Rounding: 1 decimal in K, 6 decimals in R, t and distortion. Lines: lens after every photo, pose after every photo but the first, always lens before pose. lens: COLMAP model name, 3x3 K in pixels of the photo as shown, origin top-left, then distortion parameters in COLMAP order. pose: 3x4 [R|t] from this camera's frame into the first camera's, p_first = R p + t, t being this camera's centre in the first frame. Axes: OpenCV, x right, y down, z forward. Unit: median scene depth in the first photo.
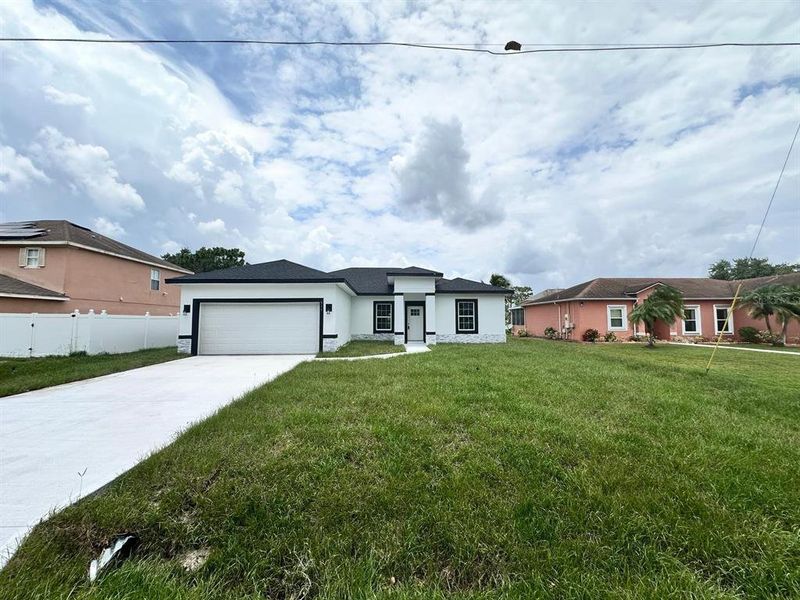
lens RADIAL K [[327.5, 0, 400.5], [0, 327.5, 302.6], [0, 0, 1]] dist [0.001565, -0.000005]
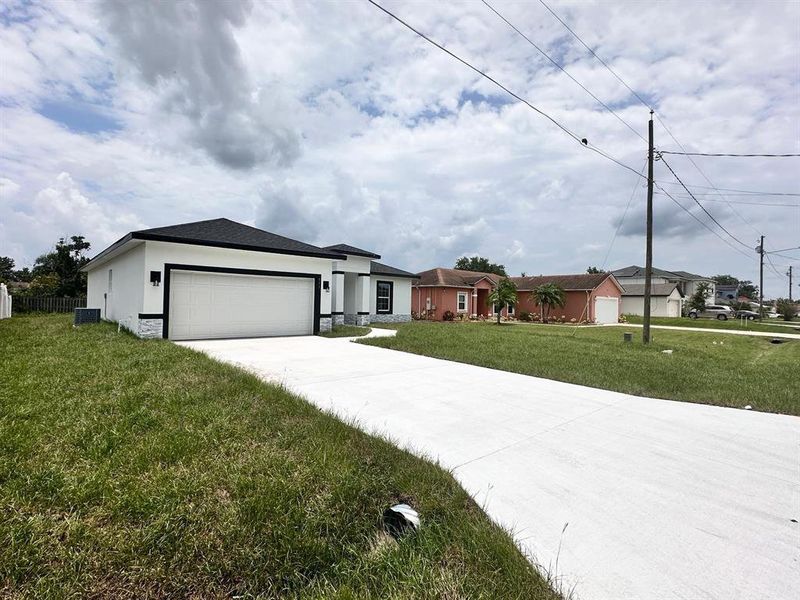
lens RADIAL K [[396.1, 0, 400.0], [0, 396.1, 300.0], [0, 0, 1]] dist [0.000117, 0.000229]
pose [[0.758961, 0.028444, 0.650515, -0.561123], [-0.065551, 0.997308, 0.032872, 0.004287], [-0.647828, -0.067590, 0.758782, -0.000937]]
